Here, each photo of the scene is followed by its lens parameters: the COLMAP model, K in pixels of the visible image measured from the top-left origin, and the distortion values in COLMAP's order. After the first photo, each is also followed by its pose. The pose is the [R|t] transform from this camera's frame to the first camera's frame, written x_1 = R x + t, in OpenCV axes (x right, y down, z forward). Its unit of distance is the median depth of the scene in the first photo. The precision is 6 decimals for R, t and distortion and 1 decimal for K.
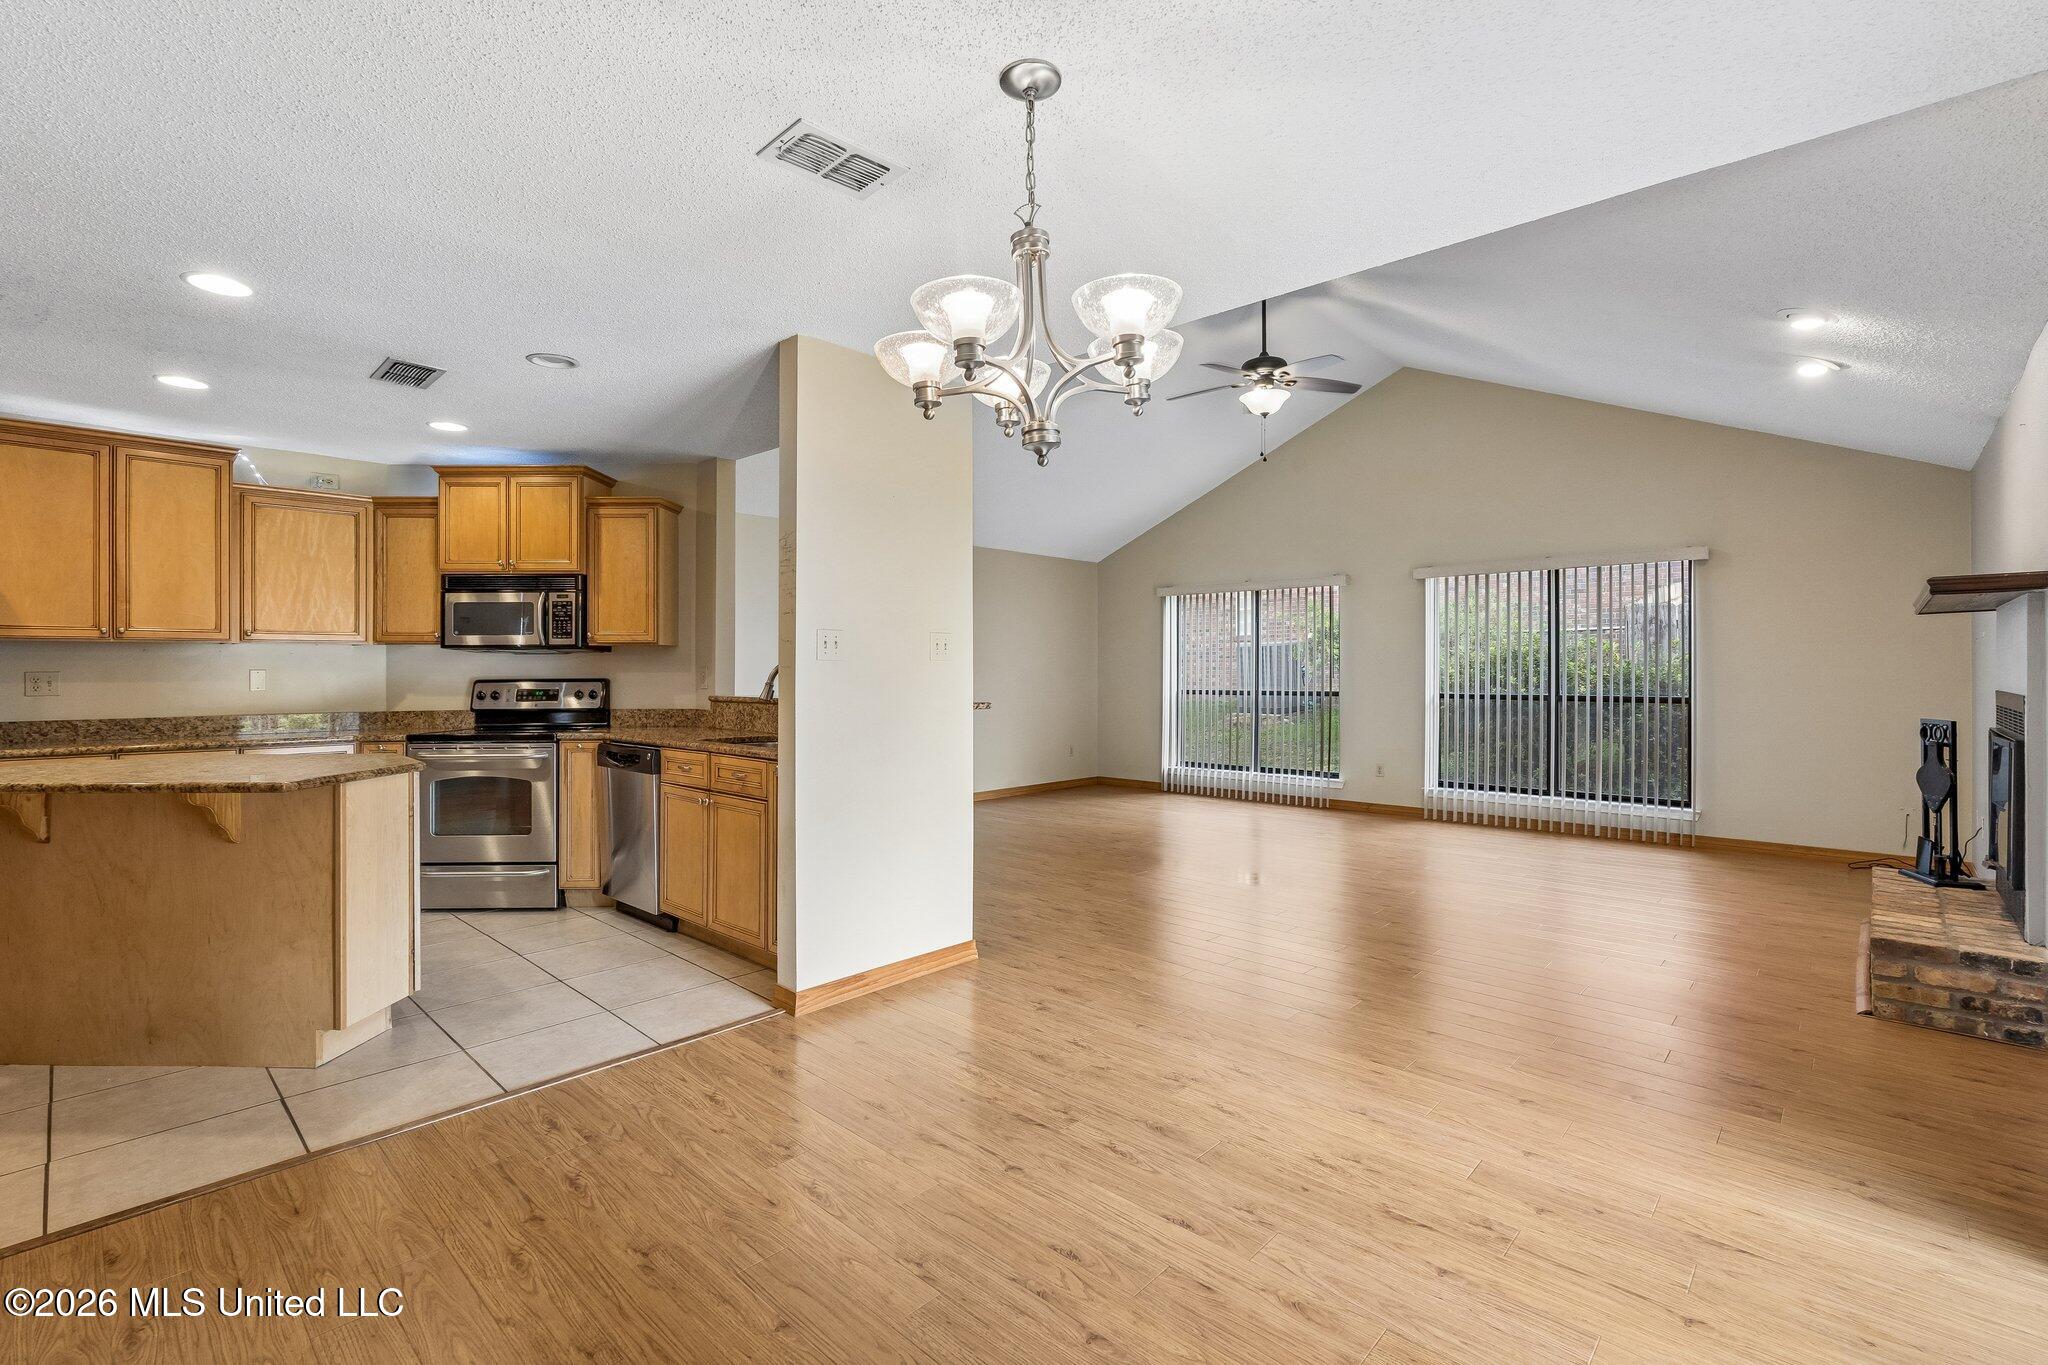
lens RADIAL K [[912.9, 0, 1016.7], [0, 912.9, 662.5], [0, 0, 1]] dist [-0.002117, 0.000829]
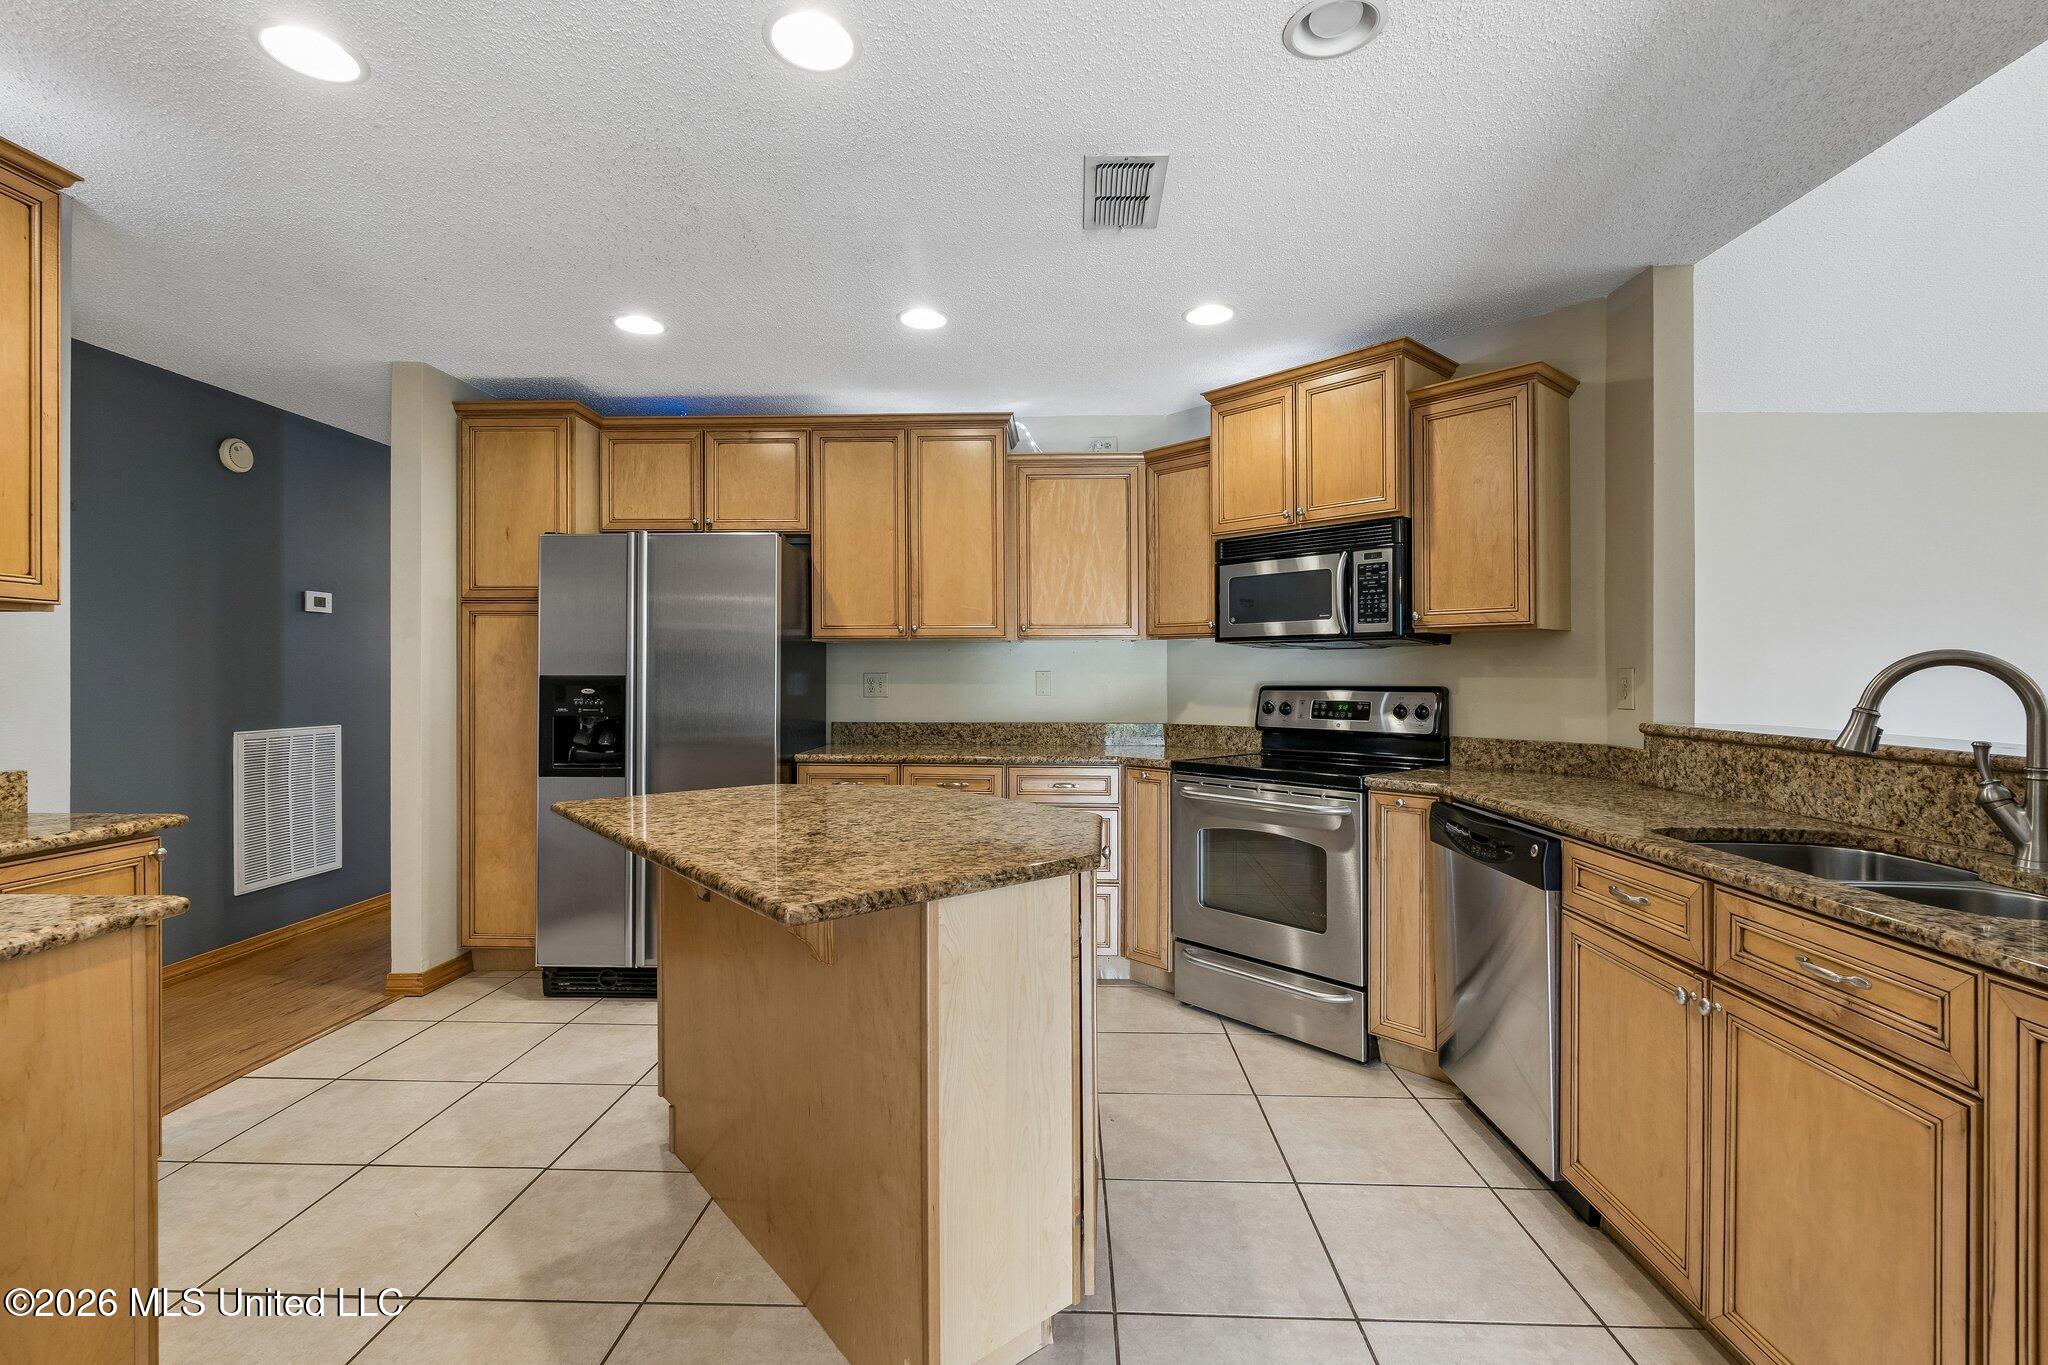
lens RADIAL K [[912.9, 0, 1033.4], [0, 912.9, 660.1], [0, 0, 1]] dist [-0.002117, 0.000829]
pose [[0.669050, -0.006682, -0.743188, -0.189566], [0.003056, 0.999976, -0.006240, 0.002653], [0.743211, 0.001904, 0.669054, 0.409431]]
